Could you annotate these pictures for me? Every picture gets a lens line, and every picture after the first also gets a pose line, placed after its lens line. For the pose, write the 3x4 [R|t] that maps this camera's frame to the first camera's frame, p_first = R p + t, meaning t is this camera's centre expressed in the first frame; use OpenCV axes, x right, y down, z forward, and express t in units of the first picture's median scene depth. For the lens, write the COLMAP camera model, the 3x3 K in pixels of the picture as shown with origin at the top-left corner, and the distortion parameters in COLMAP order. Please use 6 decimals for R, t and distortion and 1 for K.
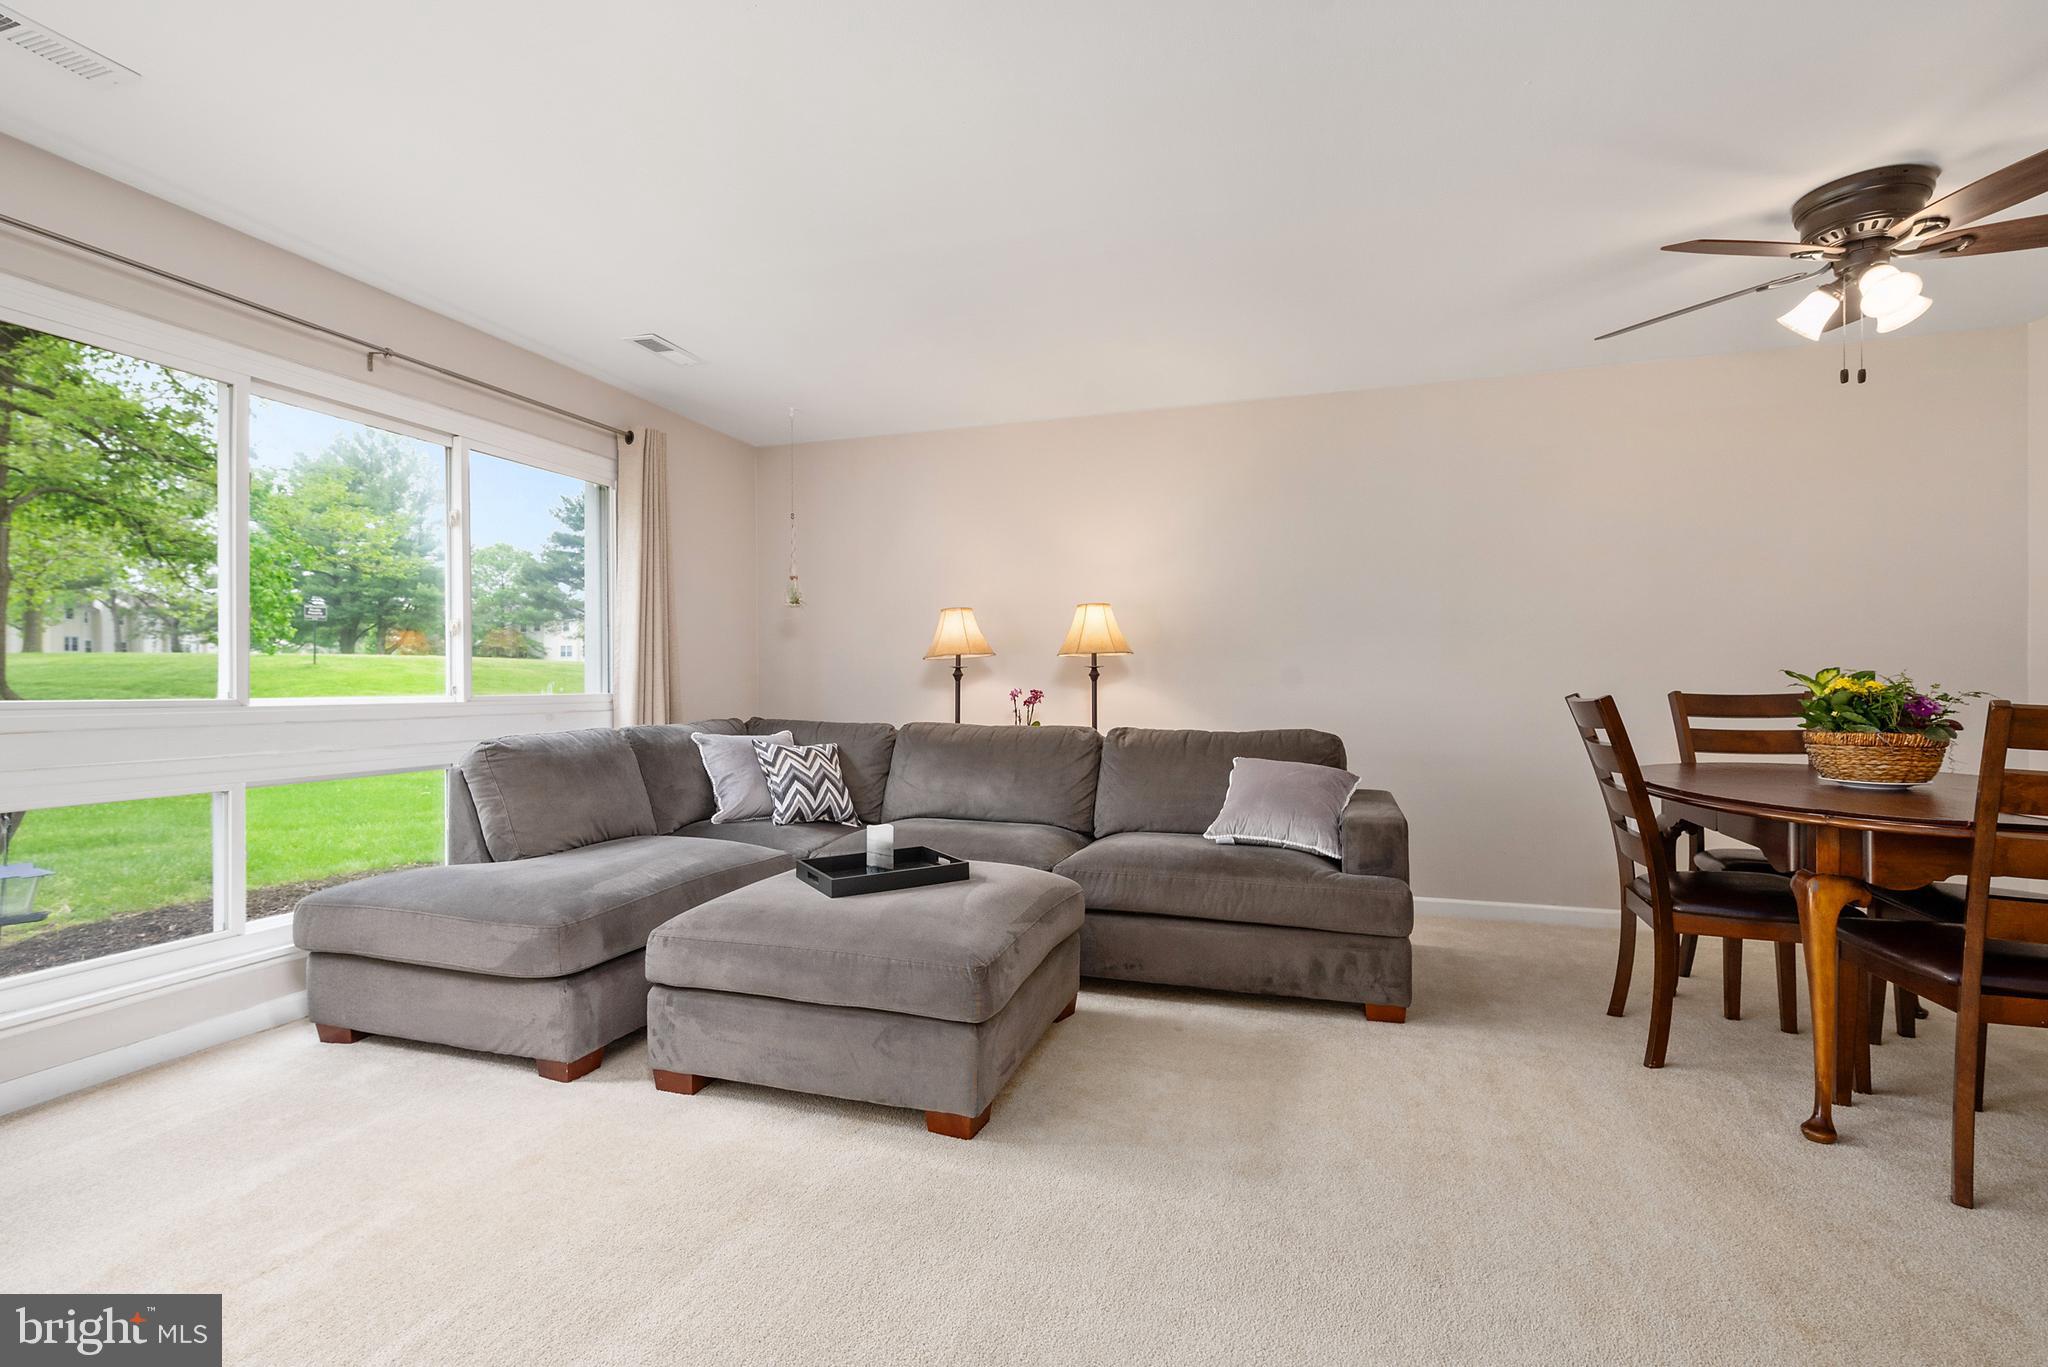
lens RADIAL K [[916.1, 0, 1024.0], [0, 916.1, 683.5], [0, 0, 1]] dist [-0.001600, 0.000082]
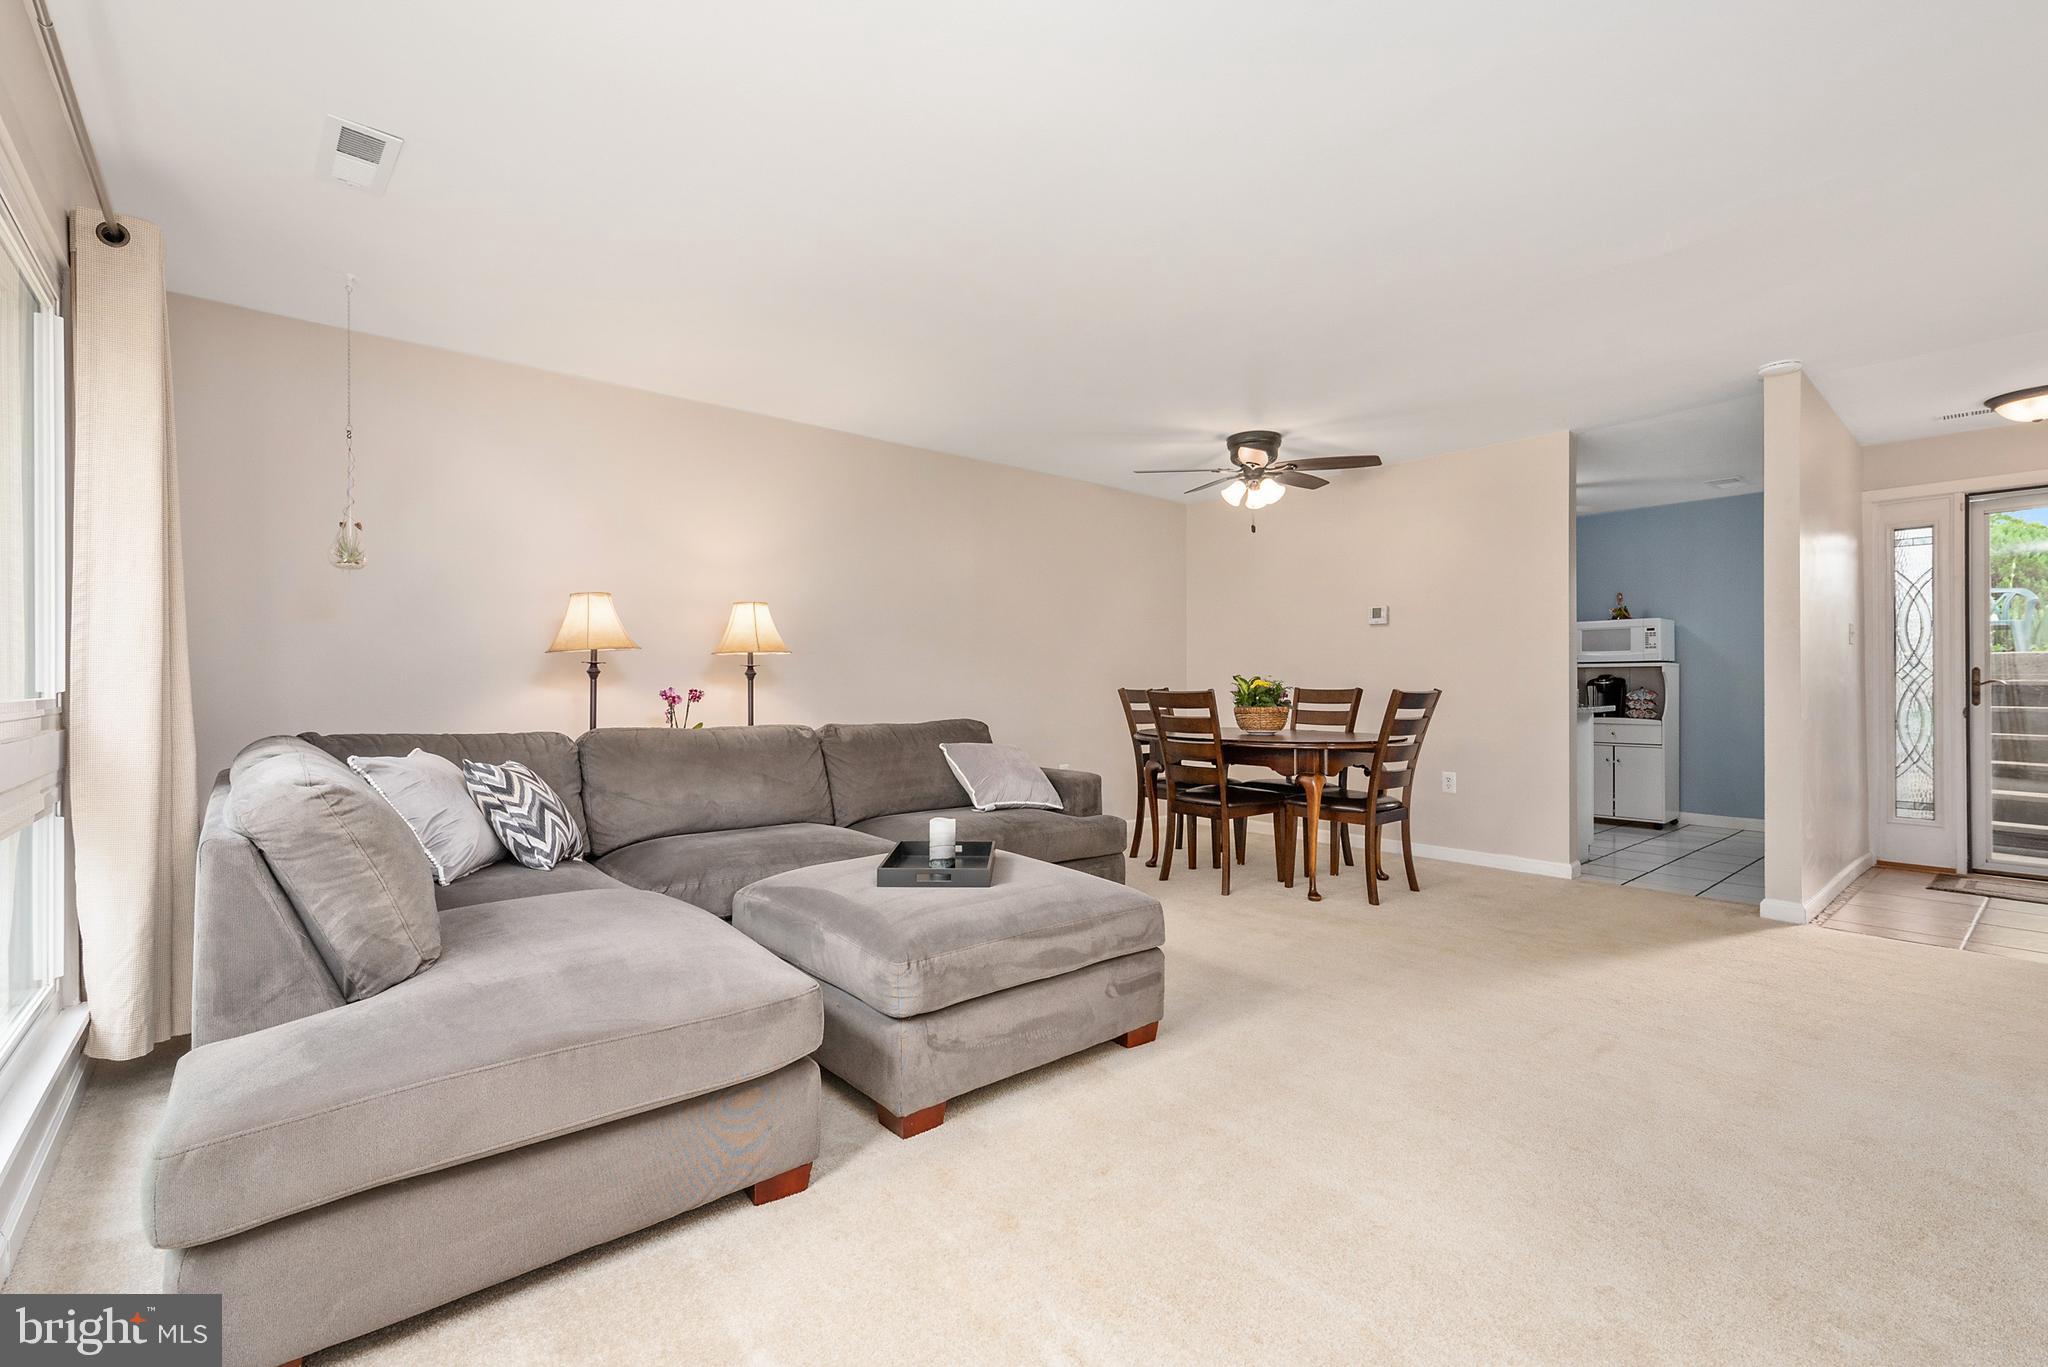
lens RADIAL K [[872.1, 0, 1024.0], [0, 872.1, 683.5], [0, 0, 1]] dist [-0.011369, 0.000179]
pose [[0.526982, 0.002261, 0.849873, -0.800470], [-0.000396, 0.999997, -0.002415, 0.004264], [-0.849876, 0.000936, 0.526982, 0.349146]]
